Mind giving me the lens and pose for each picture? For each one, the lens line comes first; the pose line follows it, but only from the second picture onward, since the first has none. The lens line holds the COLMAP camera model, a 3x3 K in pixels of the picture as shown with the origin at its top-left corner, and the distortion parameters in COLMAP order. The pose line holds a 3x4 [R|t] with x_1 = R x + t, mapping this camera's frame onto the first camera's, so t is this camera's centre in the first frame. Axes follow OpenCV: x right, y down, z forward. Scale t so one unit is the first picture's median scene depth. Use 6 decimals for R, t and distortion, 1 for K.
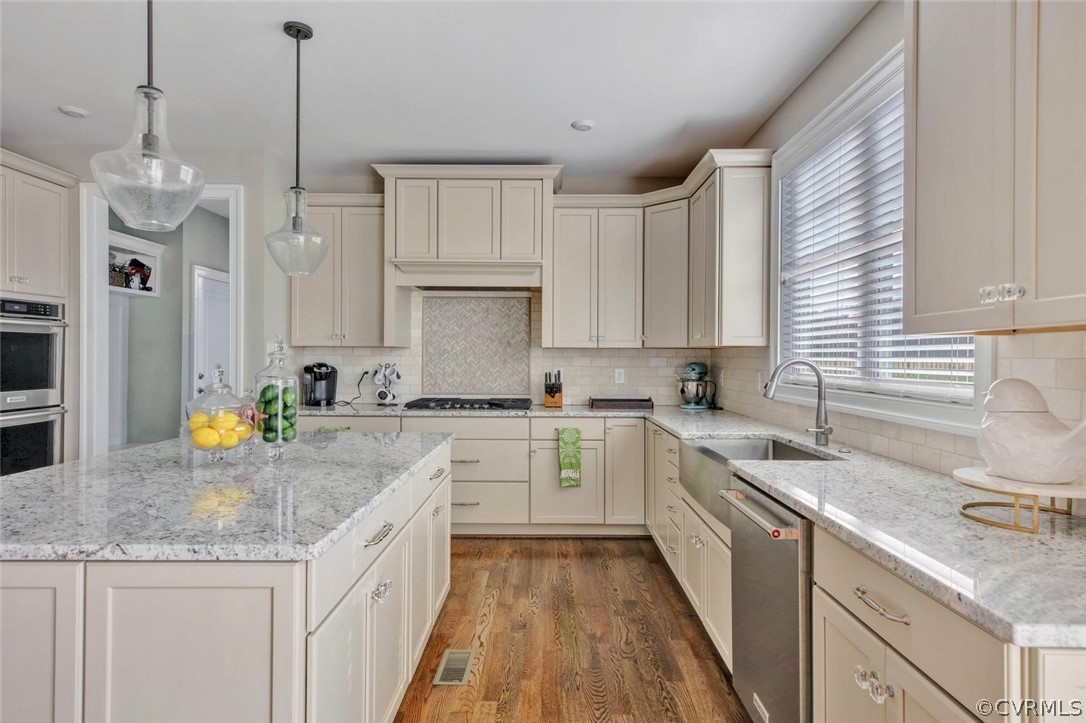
lens RADIAL K [[606.3, 0, 542.8], [0, 606.3, 356.8], [0, 0, 1]] dist [0.005625, 0.000660]
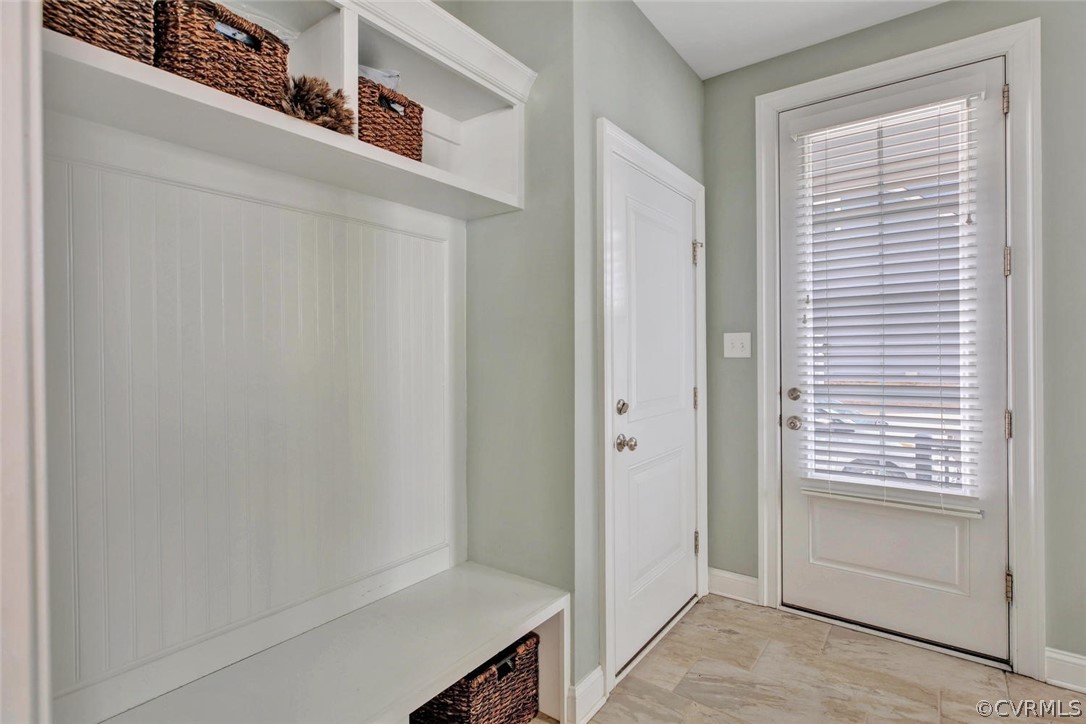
lens RADIAL K [[504.3, 0, 543.0], [0, 504.3, 362.0], [0, 0, 1]] dist [-0.000346, -0.000129]
pose [[0.780367, -0.013229, -0.625182, -0.523002], [0.019092, 0.999814, 0.002674, 0.000264], [0.625030, -0.014022, 0.780474, 0.937915]]
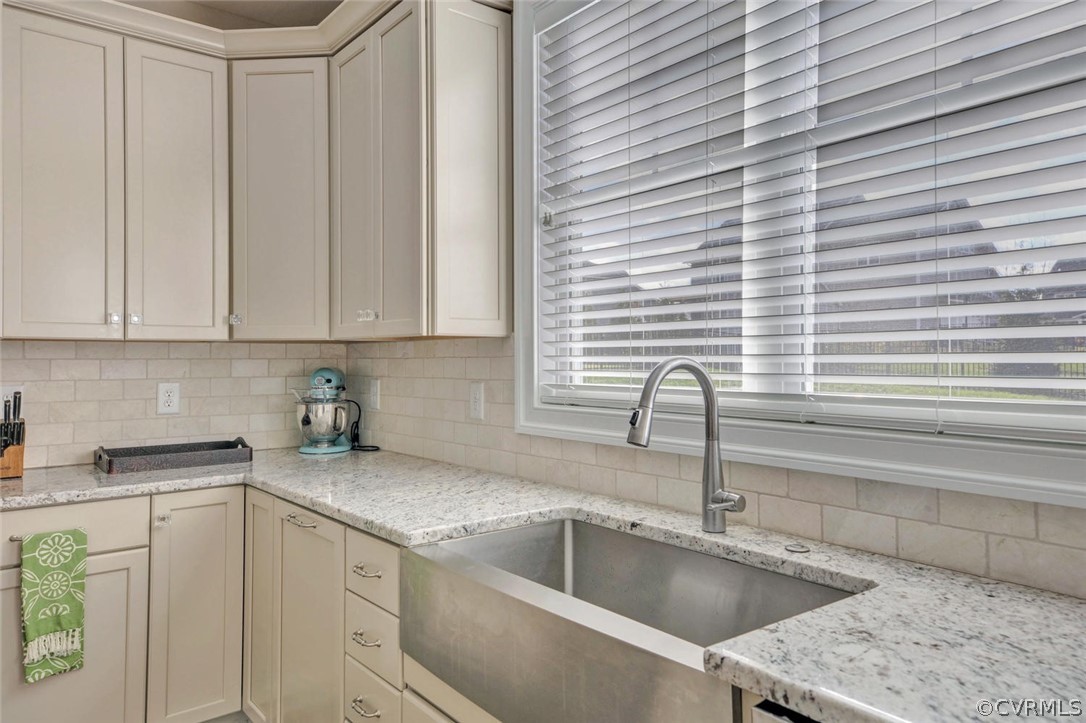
lens RADIAL K [[745.1, 0, 543.2], [0, 745.1, 343.4], [0, 0, 1]] dist [0.057074, -0.003628]
pose [[0.781119, 0.006163, 0.624352, -0.020396], [0.006612, 0.999814, -0.018141, 0.000741], [-0.624347, 0.018299, 0.780933, 0.353950]]
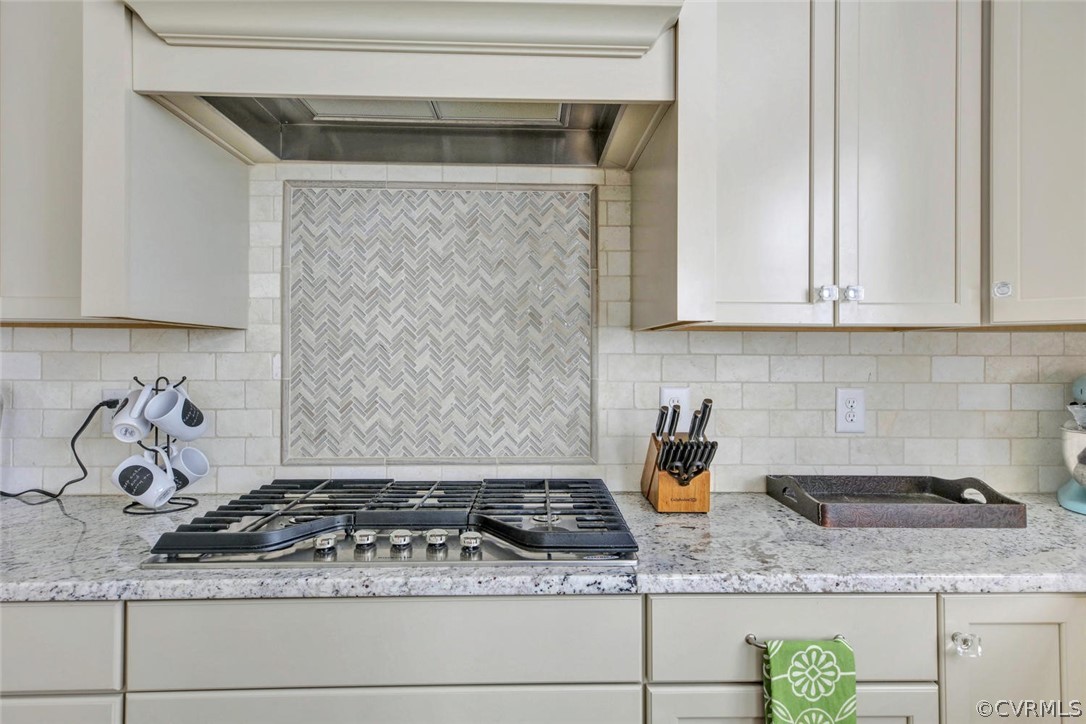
lens RADIAL K [[606.3, 0, 542.8], [0, 606.3, 357.3], [0, 0, 1]] dist [0.005625, 0.000660]
pose [[0.999486, -0.001258, 0.032040, -0.067221], [0.001268, 0.999999, -0.000296, 0.001372], [-0.032040, 0.000337, 0.999487, 0.699007]]
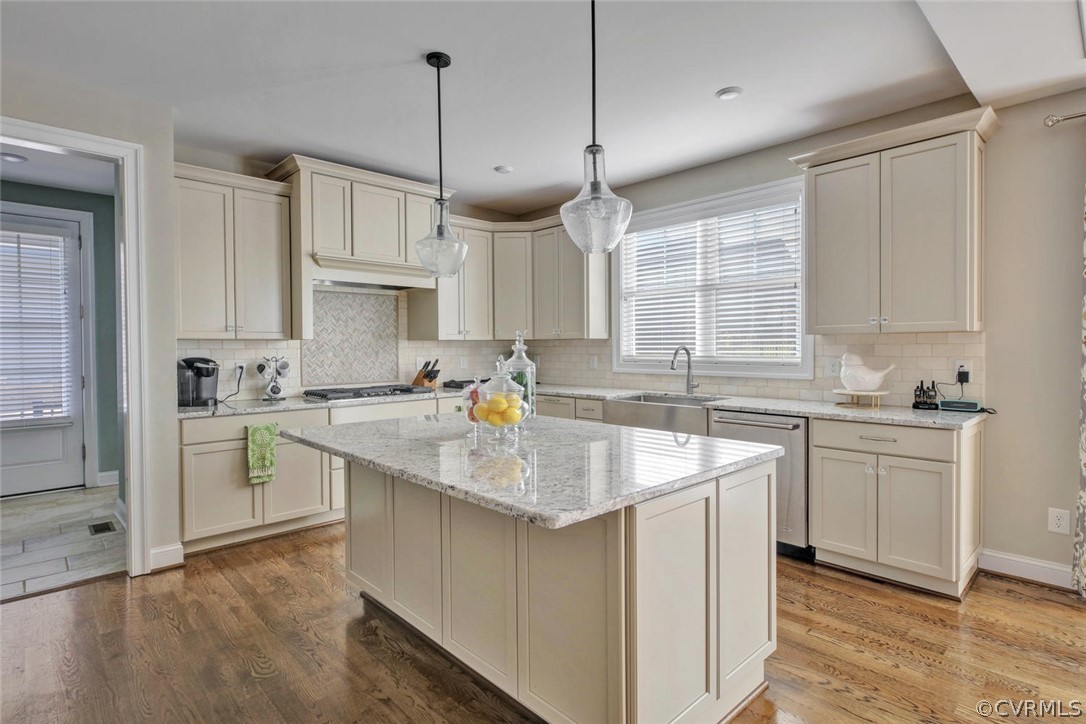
lens RADIAL K [[543.6, 0, 540.5], [0, 543.6, 356.3], [0, 0, 1]] dist [-0.000301, 0.000231]
pose [[0.722128, -0.022922, 0.691380, -0.573260], [0.010724, 0.999702, 0.021944, -0.004259], [-0.691677, -0.008432, 0.722158, 0.081772]]
